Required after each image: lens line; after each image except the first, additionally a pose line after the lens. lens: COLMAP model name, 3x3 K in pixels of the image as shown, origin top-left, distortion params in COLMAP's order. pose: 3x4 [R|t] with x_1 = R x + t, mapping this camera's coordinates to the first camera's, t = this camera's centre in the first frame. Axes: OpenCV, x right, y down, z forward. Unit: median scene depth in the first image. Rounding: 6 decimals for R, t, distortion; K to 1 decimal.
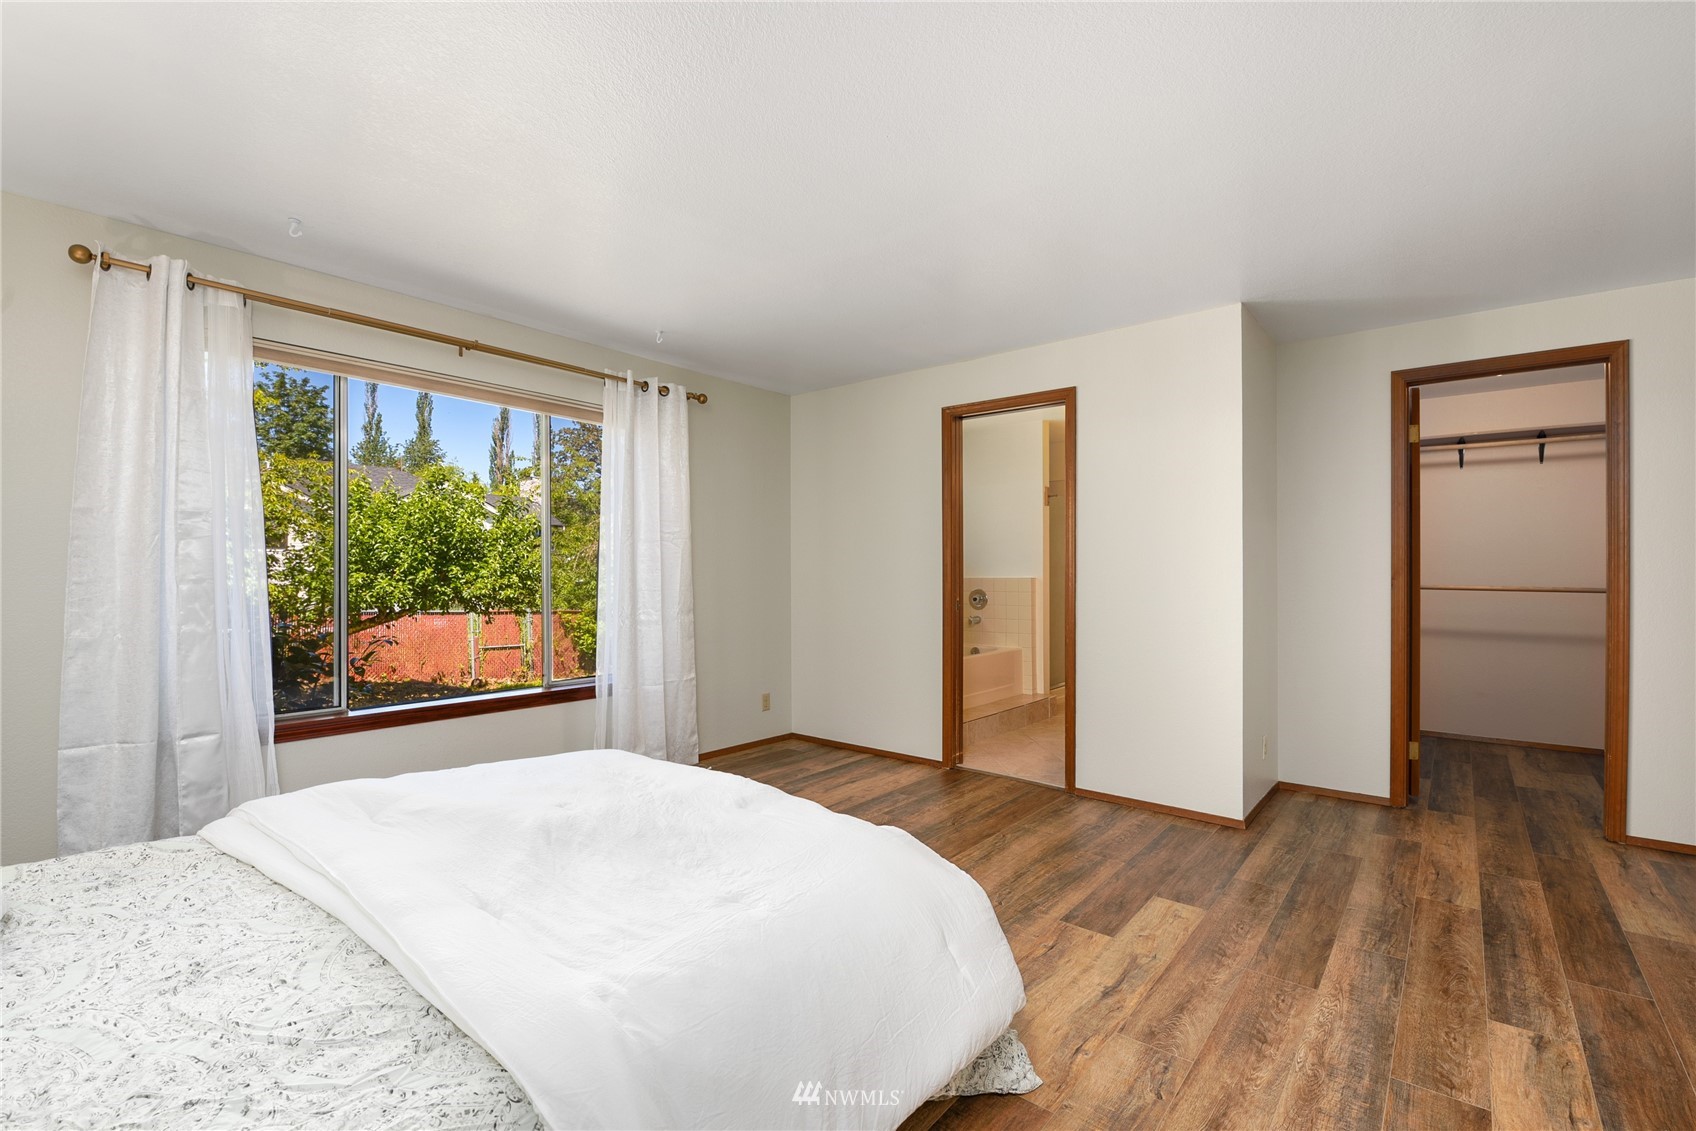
lens RADIAL K [[750.0, 0, 846.5], [0, 750.0, 568.9], [0, 0, 1]] dist [0.002098, -0.012122]
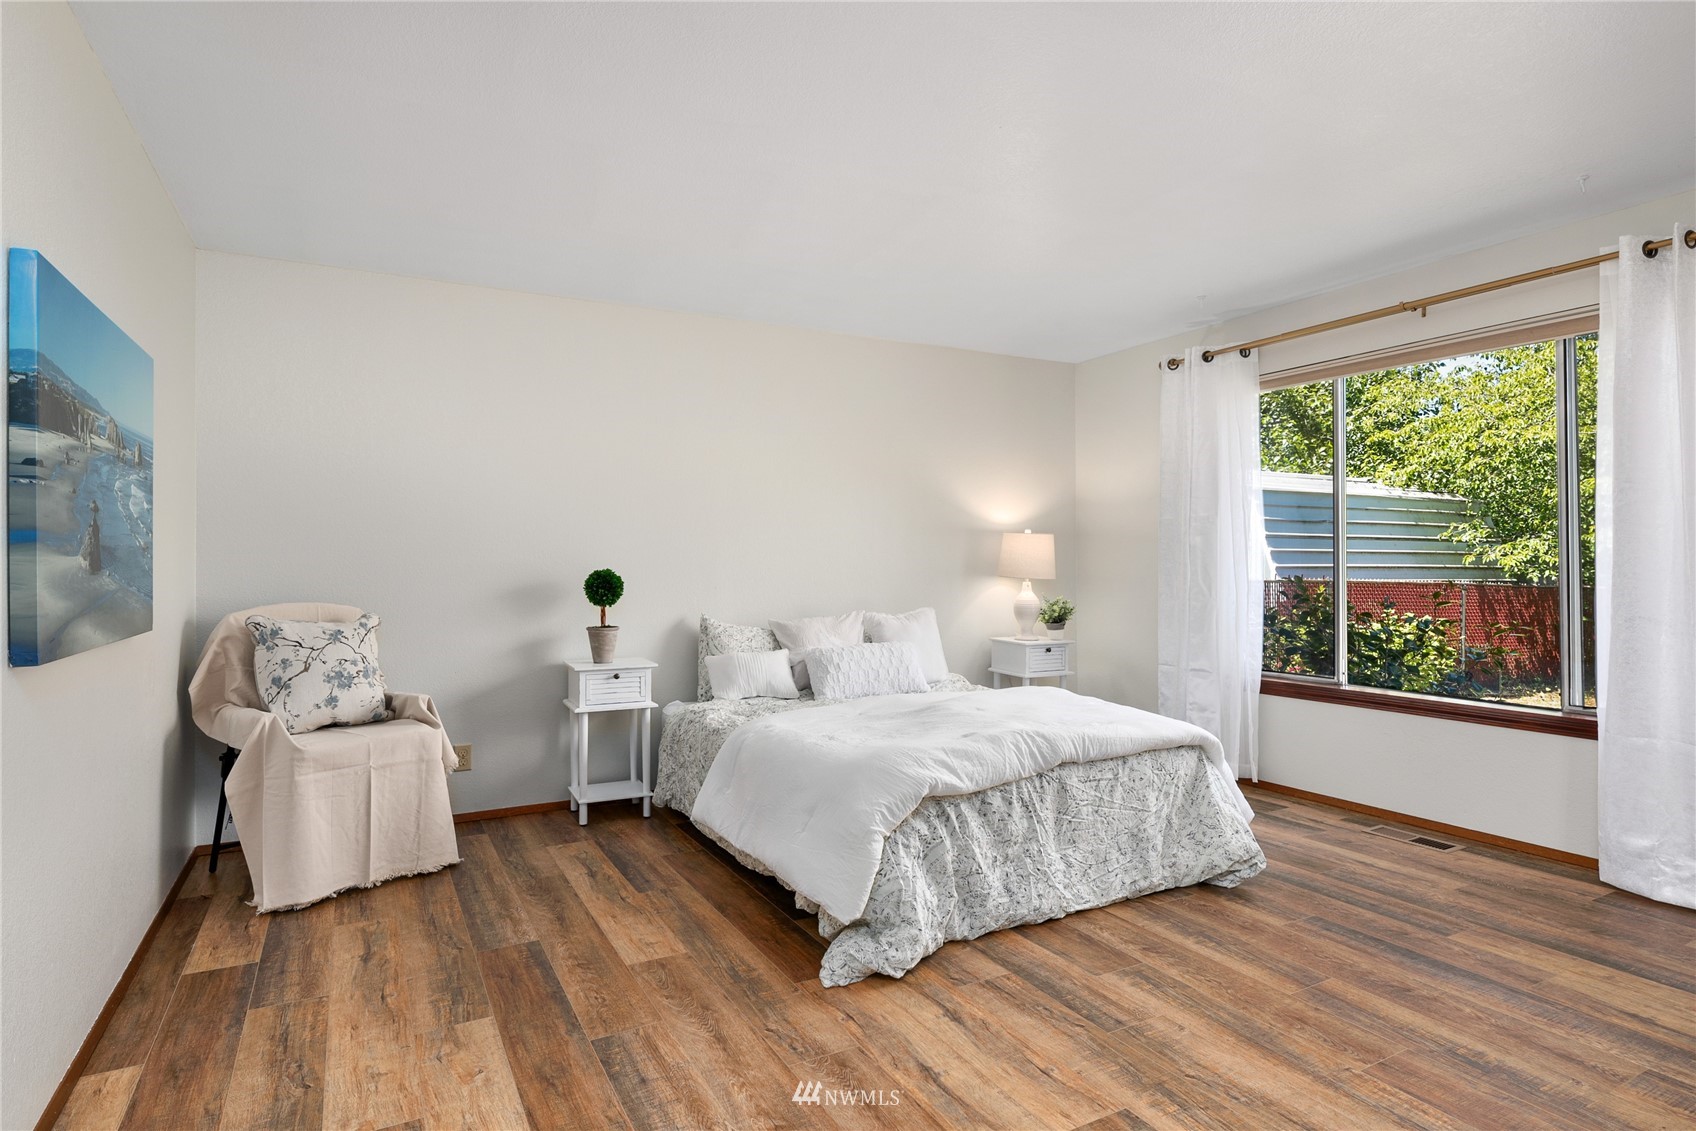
lens RADIAL K [[943.3, 0, 848.0], [0, 943.3, 565.5], [0, 0, 1]] dist [-0.001742, -0.001357]
pose [[-0.393327, -0.000464, -0.919399, 1.131230], [0.010879, 0.999928, -0.005159, 0.019994], [0.919334, -0.012031, -0.393293, 1.138070]]
